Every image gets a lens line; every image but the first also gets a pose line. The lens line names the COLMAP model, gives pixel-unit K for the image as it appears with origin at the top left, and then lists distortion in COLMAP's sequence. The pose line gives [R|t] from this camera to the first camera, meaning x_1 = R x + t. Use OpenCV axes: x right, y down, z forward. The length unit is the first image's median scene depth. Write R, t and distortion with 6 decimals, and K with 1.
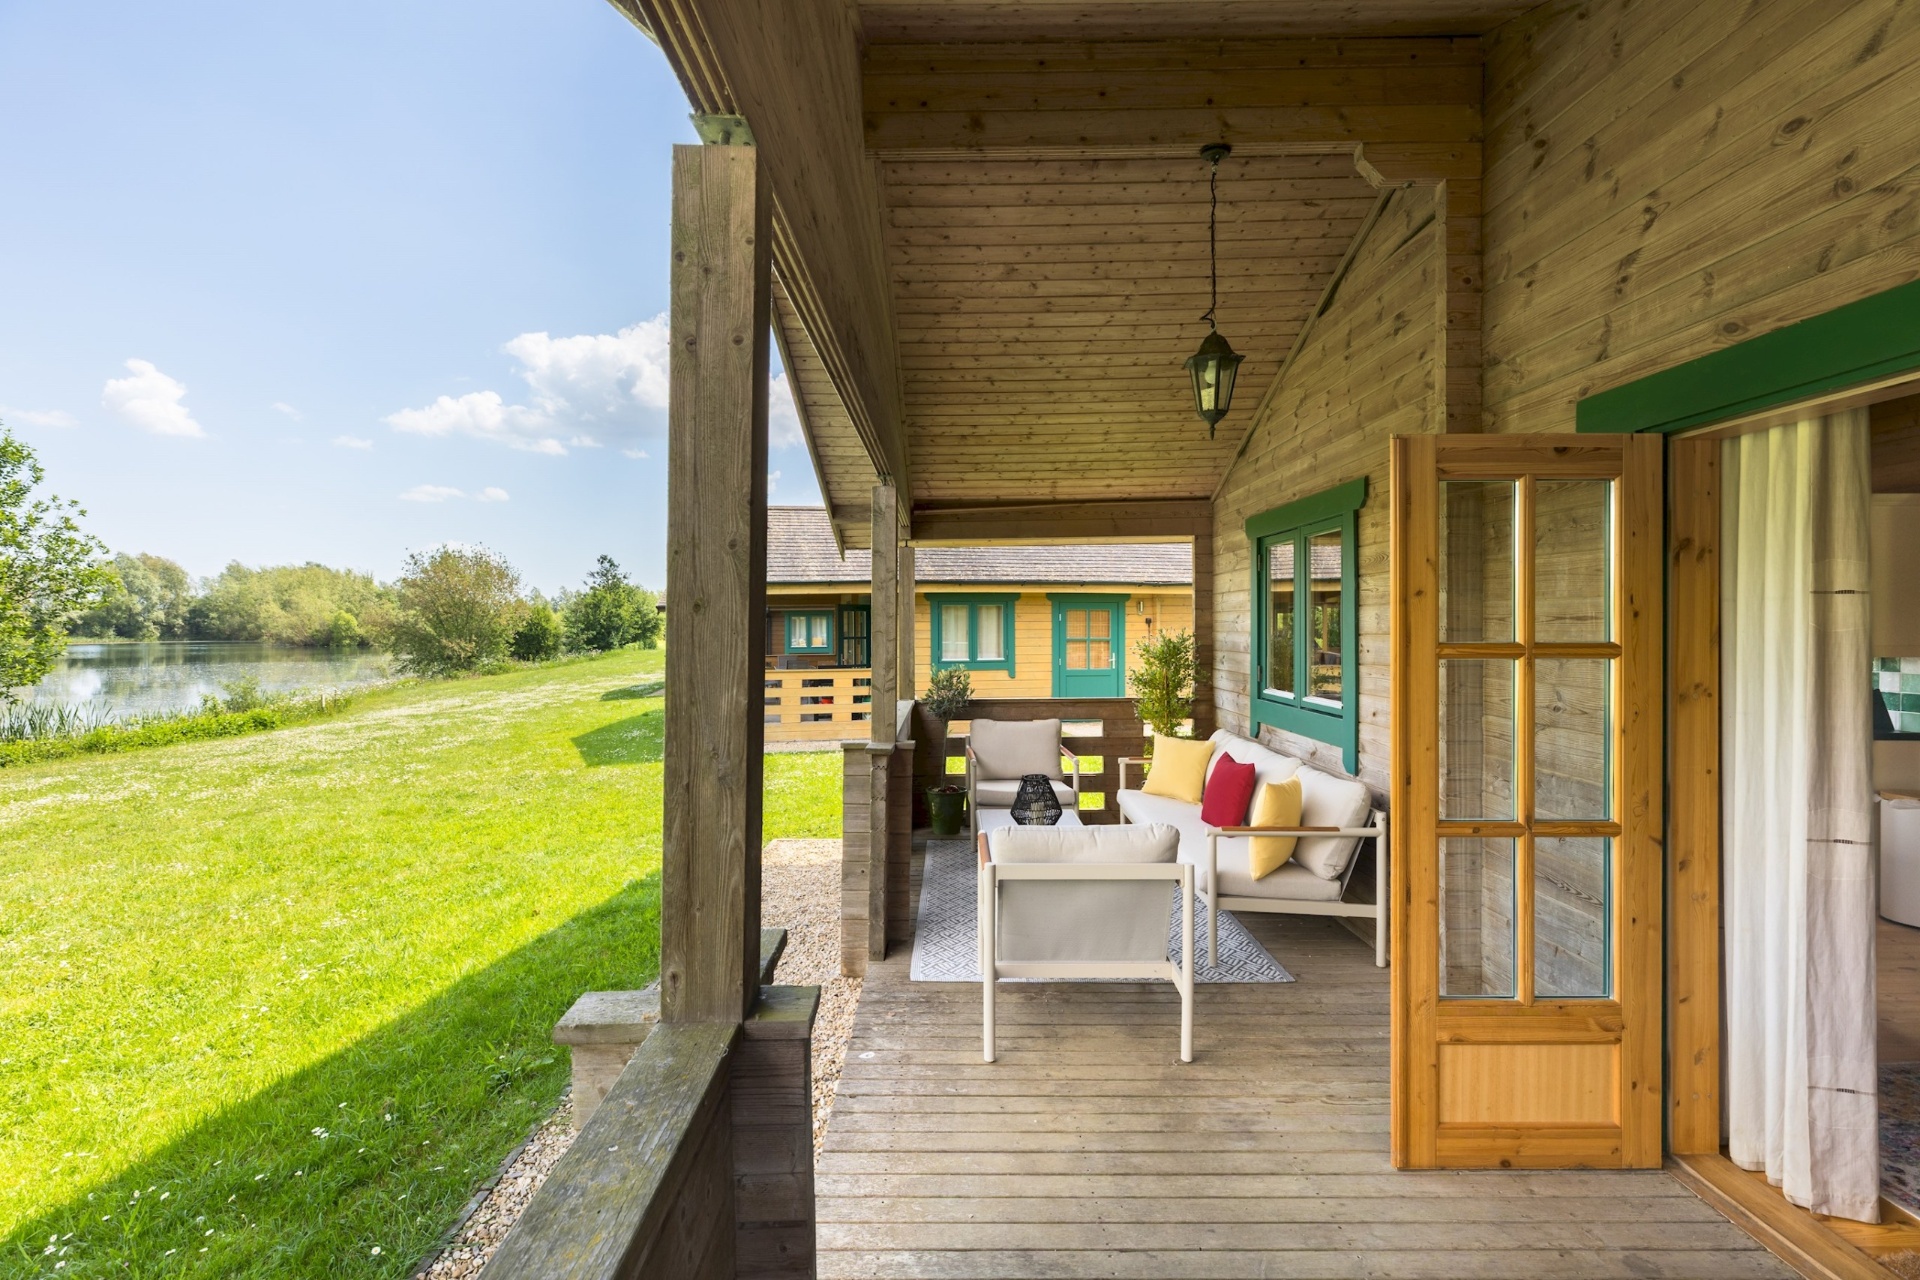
lens RADIAL K [[863.2, 0, 968.4], [0, 863.2, 630.2], [0, 0, 1]] dist [0.004238, 0.000289]
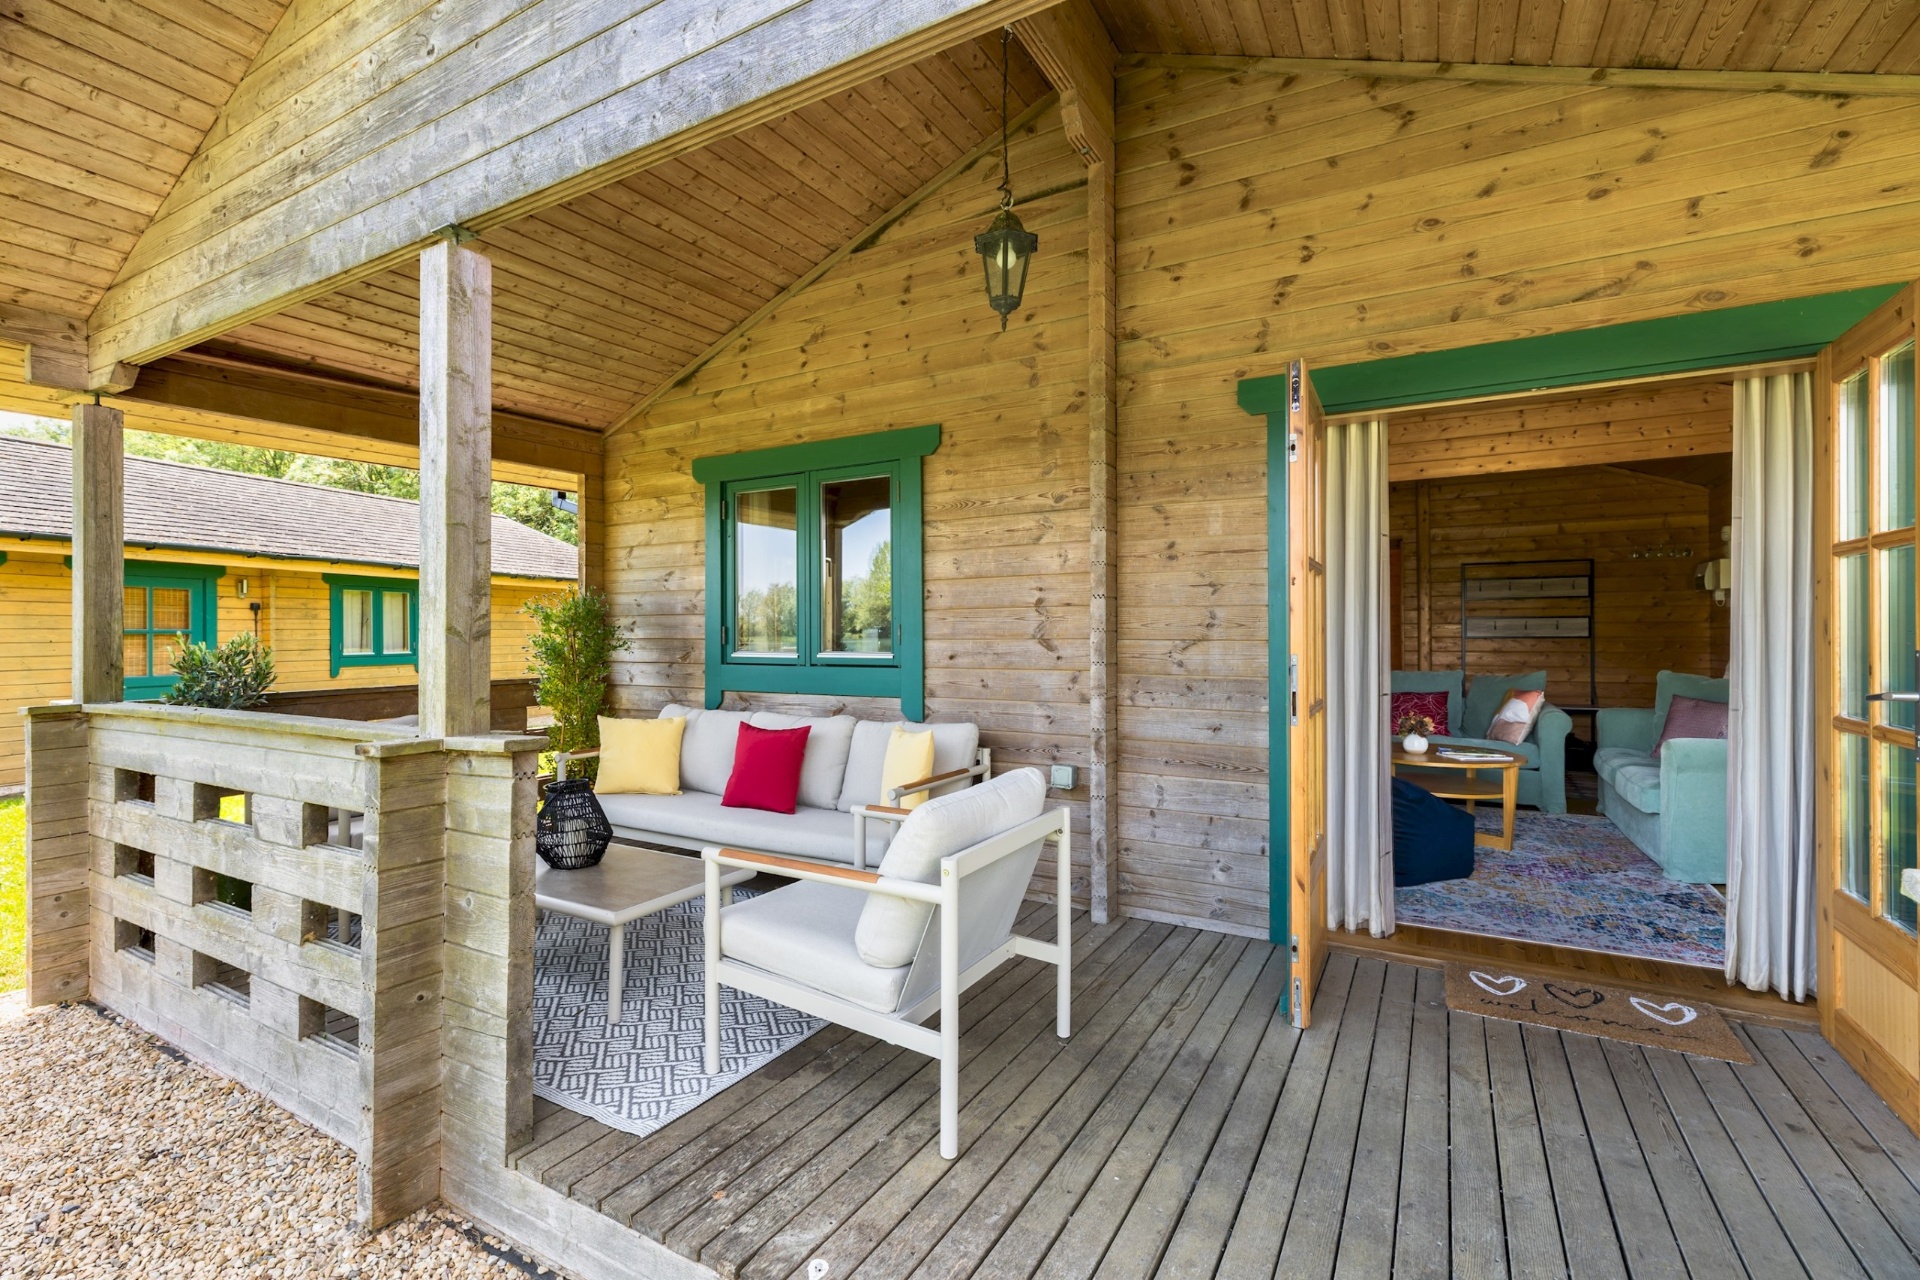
lens RADIAL K [[852.1, 0, 944.4], [0, 852.1, 631.8], [0, 0, 1]] dist [0.002824, 0.000163]
pose [[0.516874, 0.000954, 0.856061, -0.296094], [0.008599, 0.999943, -0.006306, 0.054589], [-0.856018, 0.010621, 0.516836, 0.363286]]
